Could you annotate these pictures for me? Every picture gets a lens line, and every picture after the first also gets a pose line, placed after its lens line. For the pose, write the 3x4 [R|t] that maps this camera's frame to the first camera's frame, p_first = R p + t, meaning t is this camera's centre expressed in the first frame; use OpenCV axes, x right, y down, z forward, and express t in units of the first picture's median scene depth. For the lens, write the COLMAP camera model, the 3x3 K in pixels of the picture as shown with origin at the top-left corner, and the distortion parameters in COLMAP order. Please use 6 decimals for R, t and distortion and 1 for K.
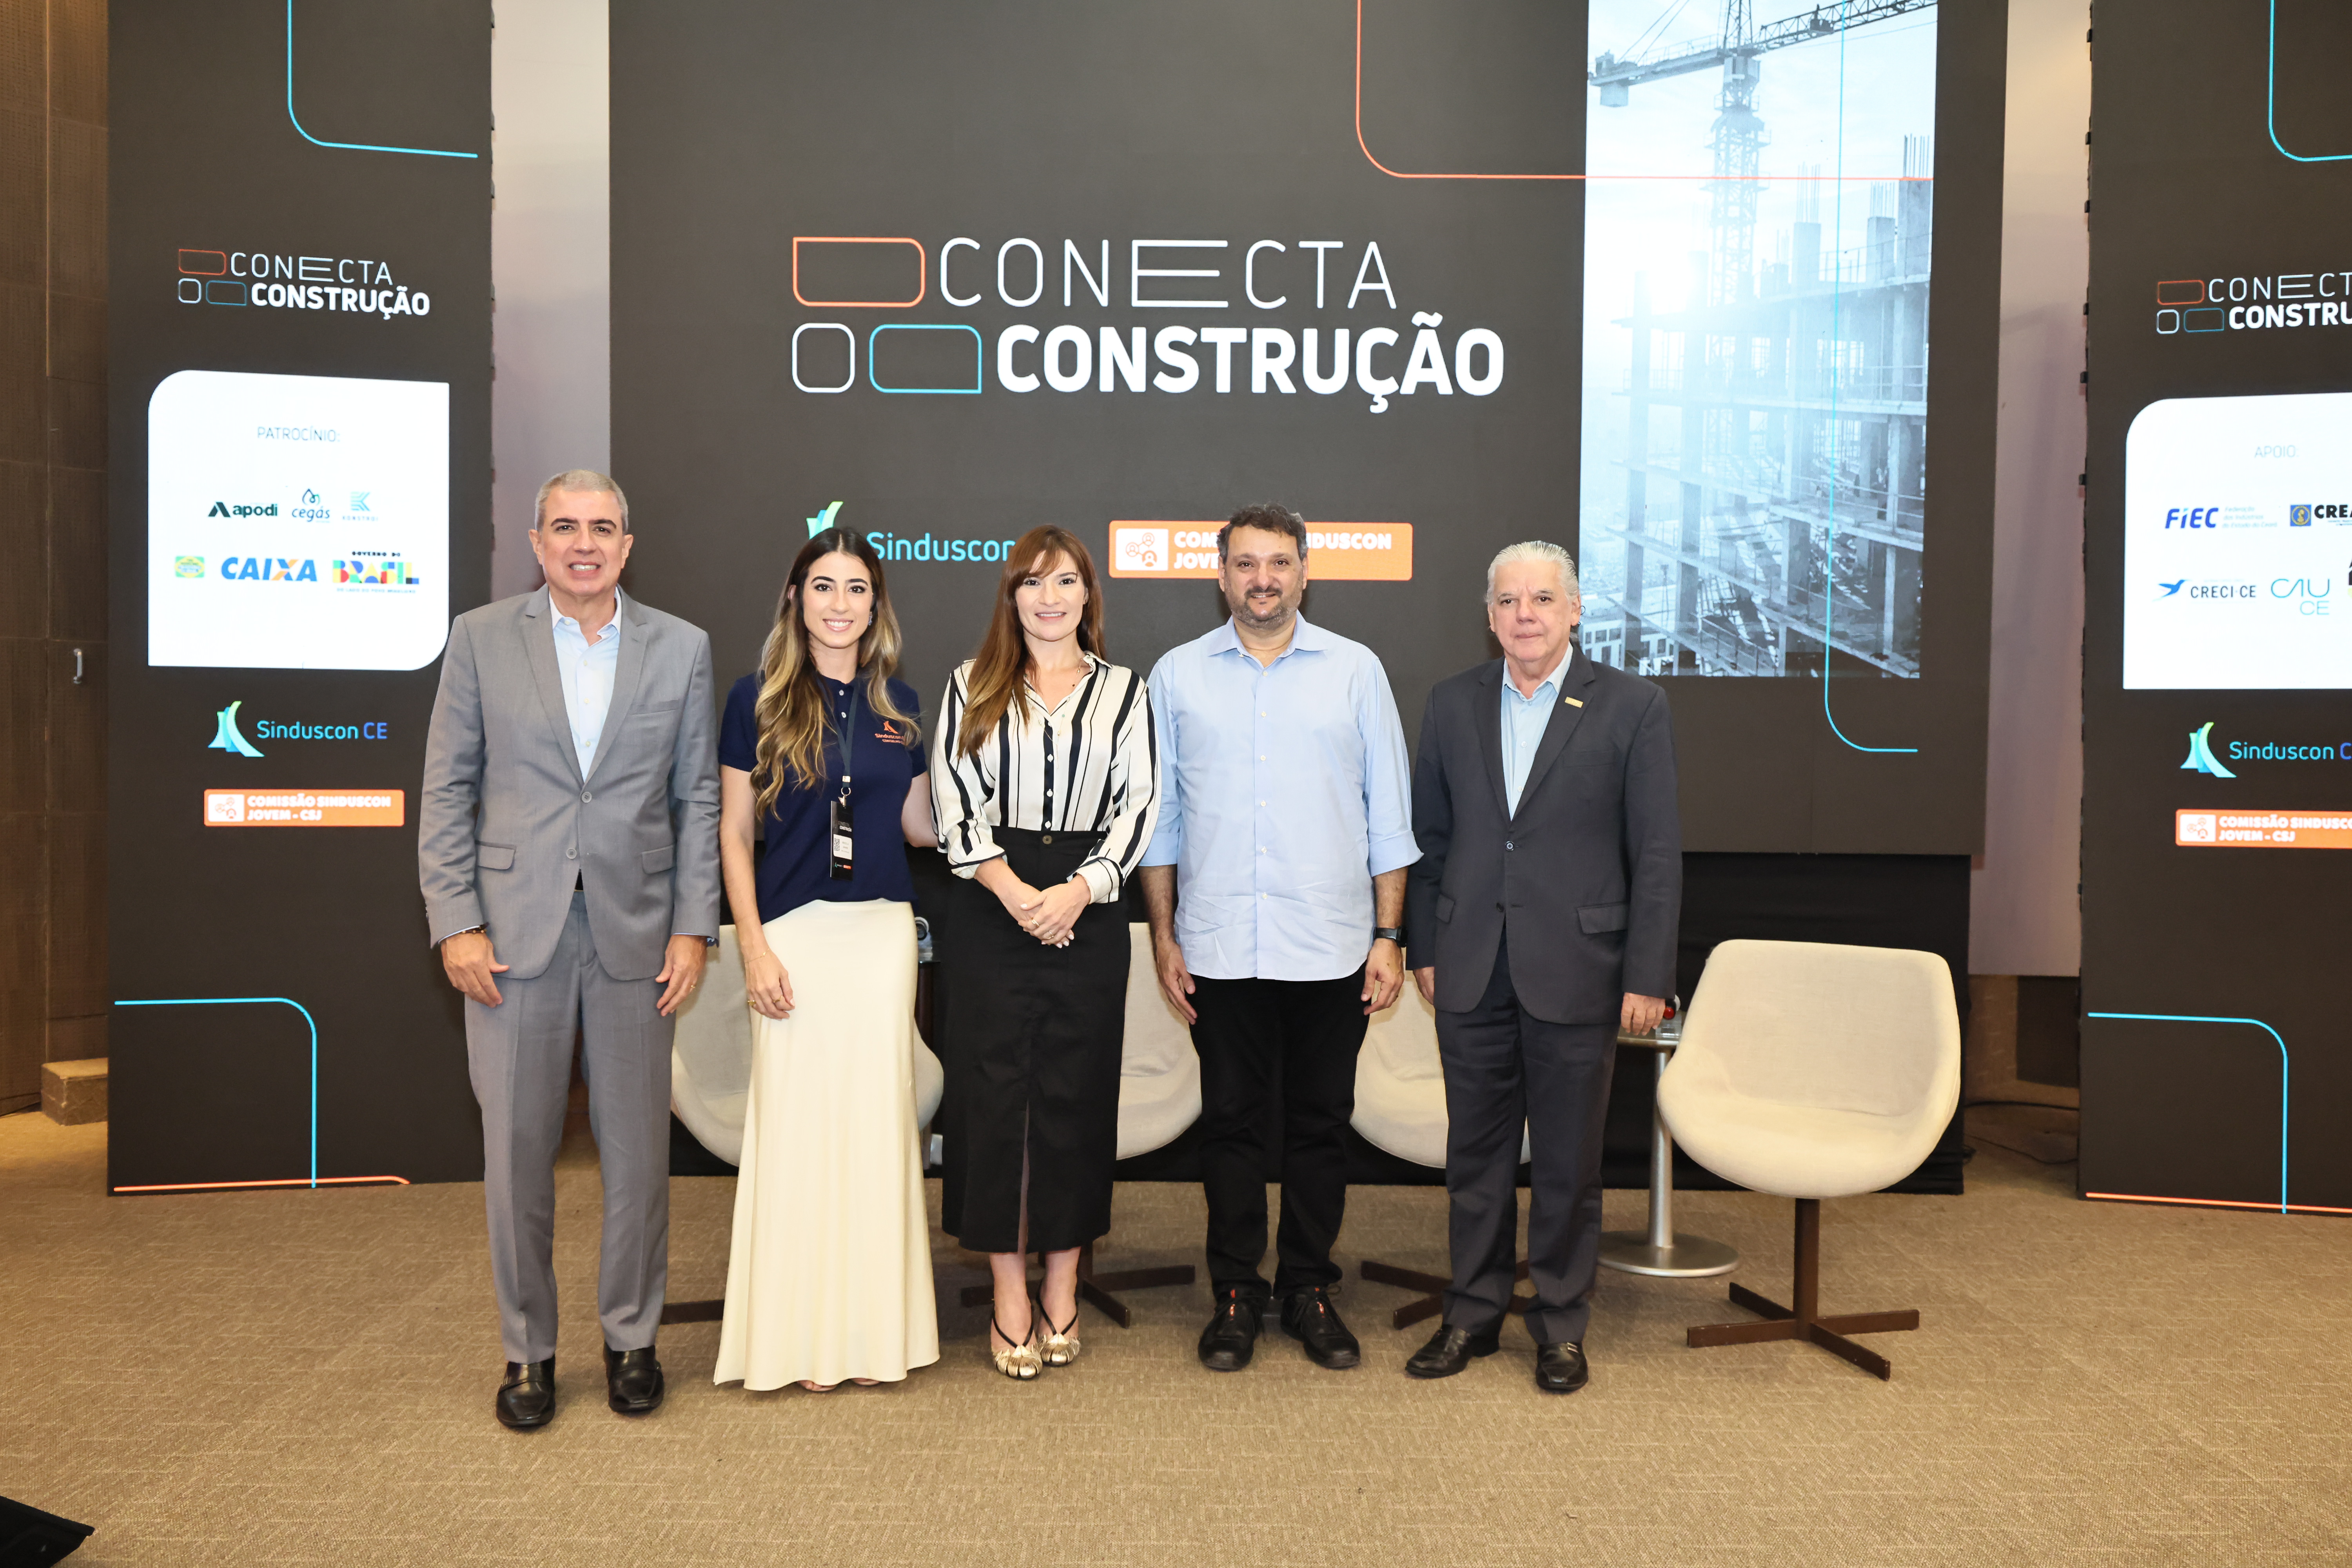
lens RADIAL K [[1825.9, 0, 1180.7], [0, 1825.9, 789.6], [0, 0, 1]] dist [0.008743, -0.001284]
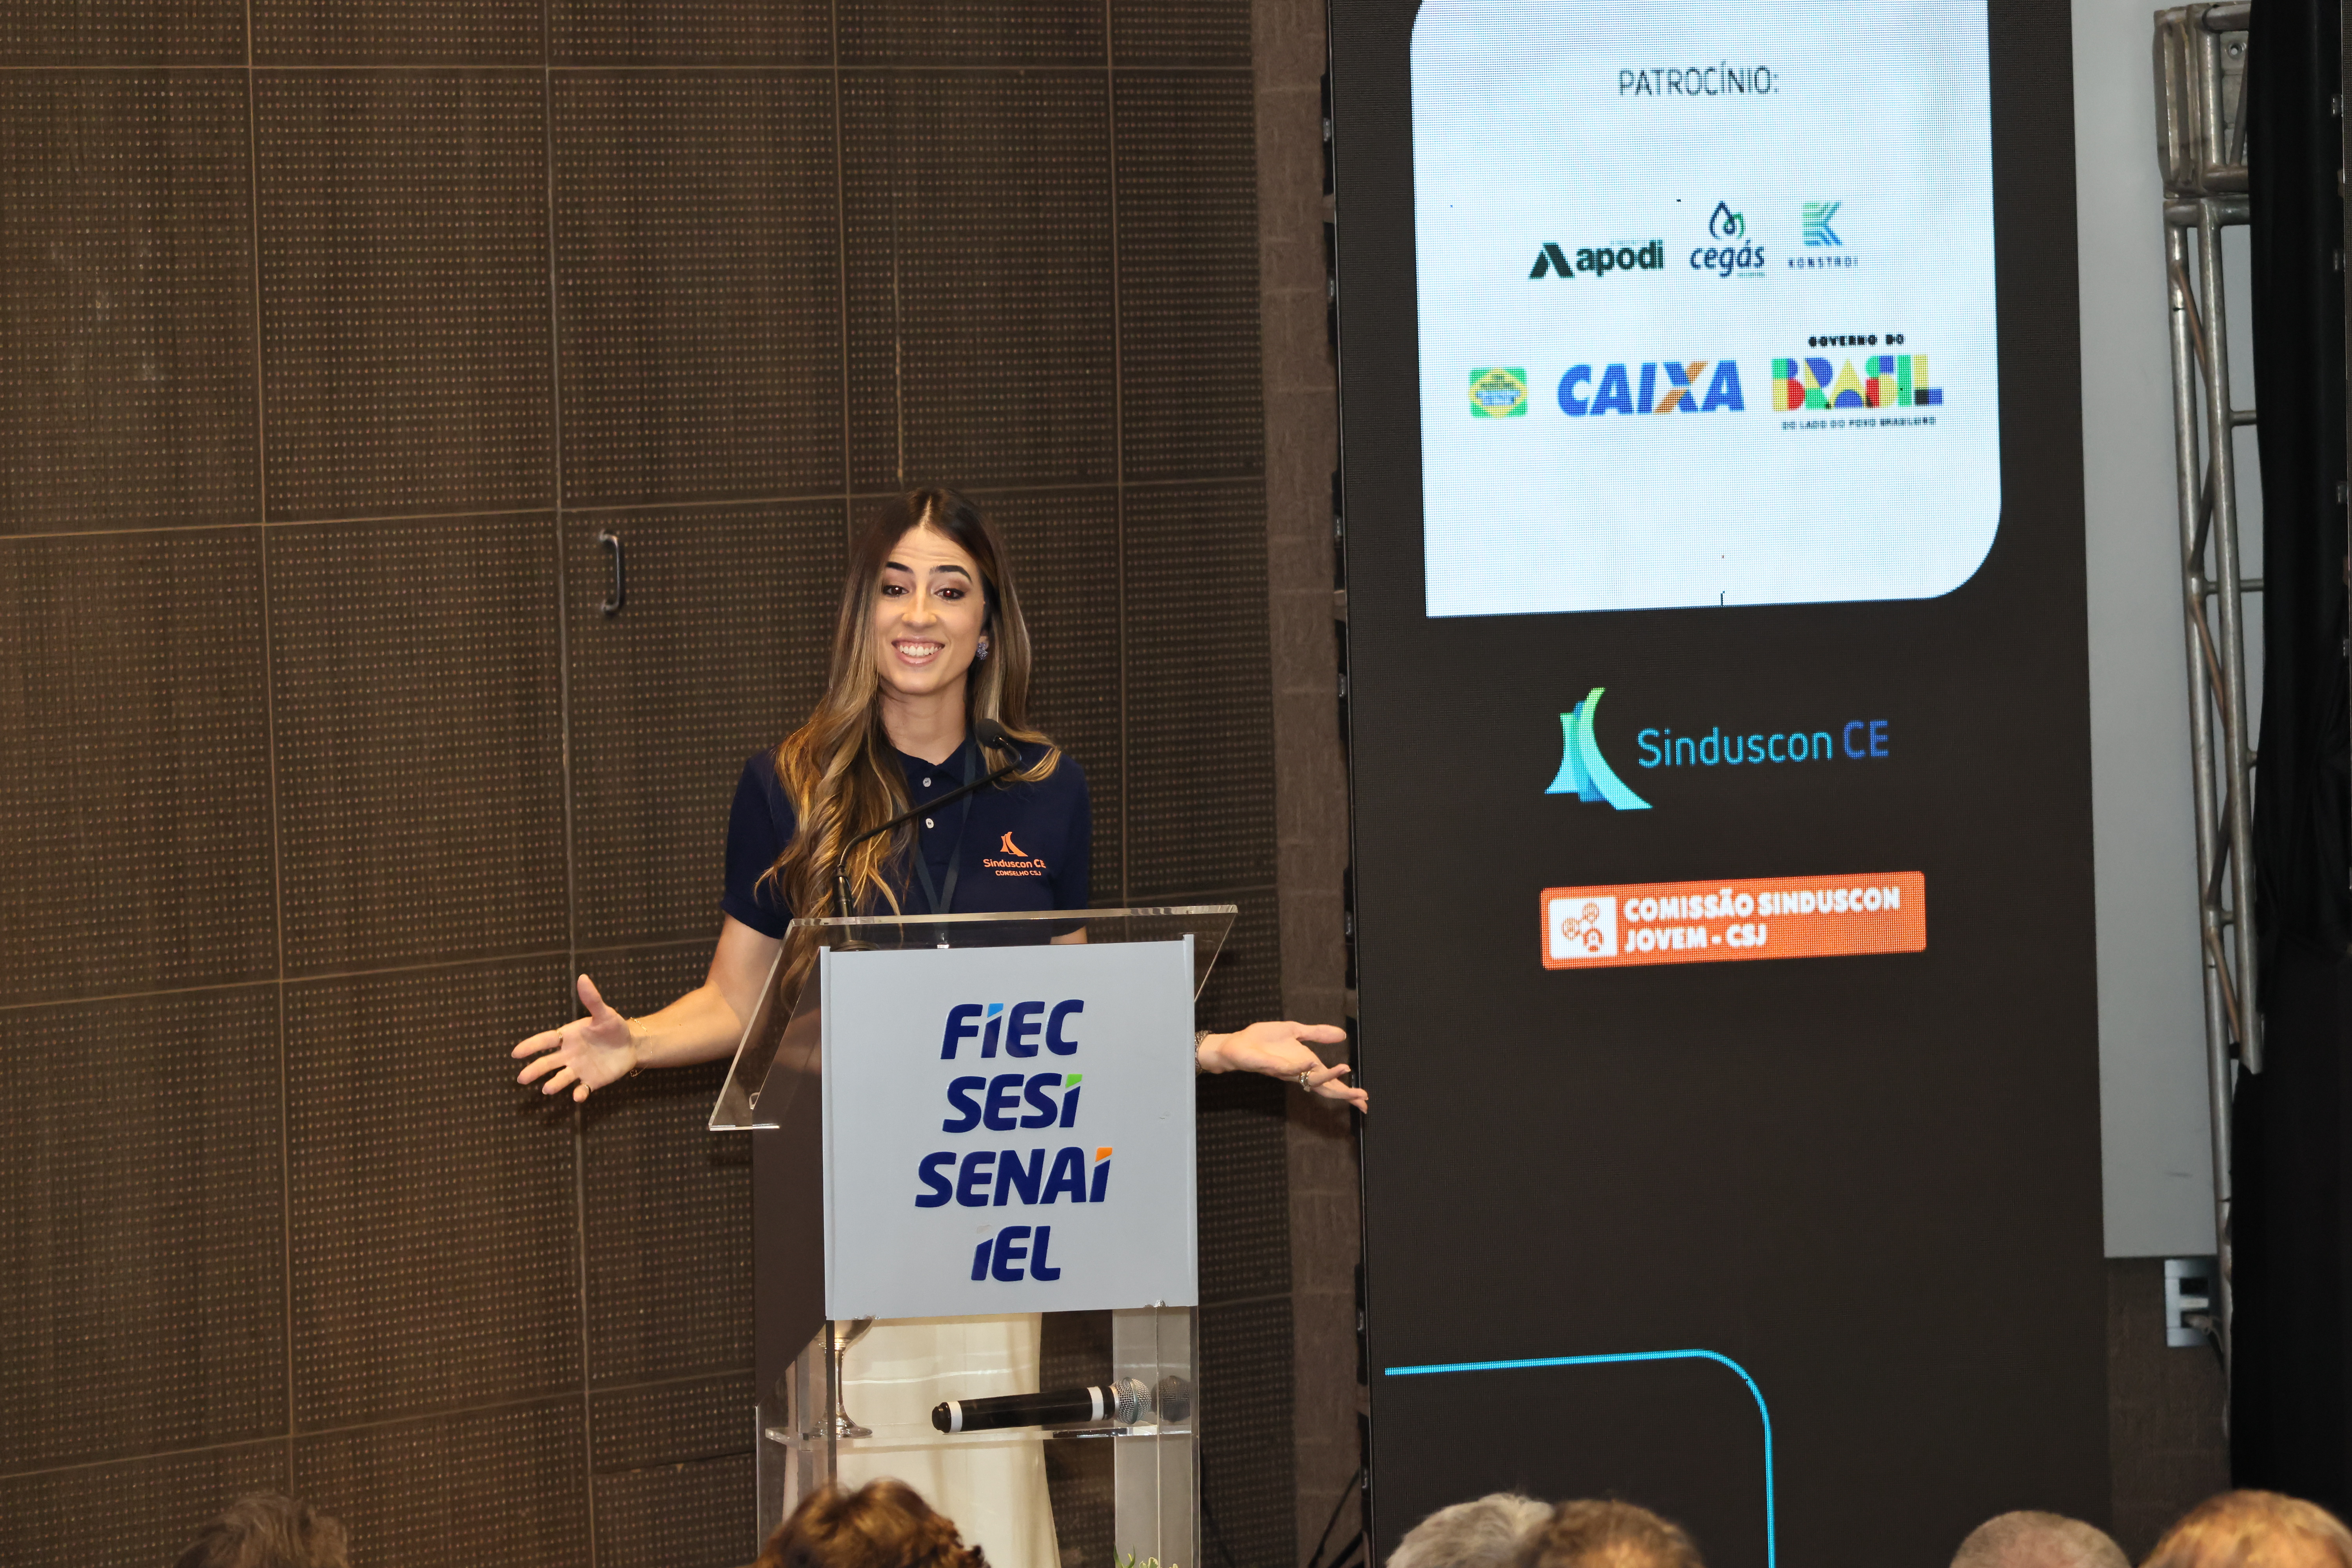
lens RADIAL K [[10830.5, 0, 1176.6], [0, 10830.5, 785.7], [0, 0, 1]] dist [-0.001286, -0.788006]
pose [[0.993323, -0.039552, 0.108375, -0.901758], [0.035770, 0.998689, 0.036614, -0.124128], [-0.109682, -0.032493, 0.993436, -1.611474]]
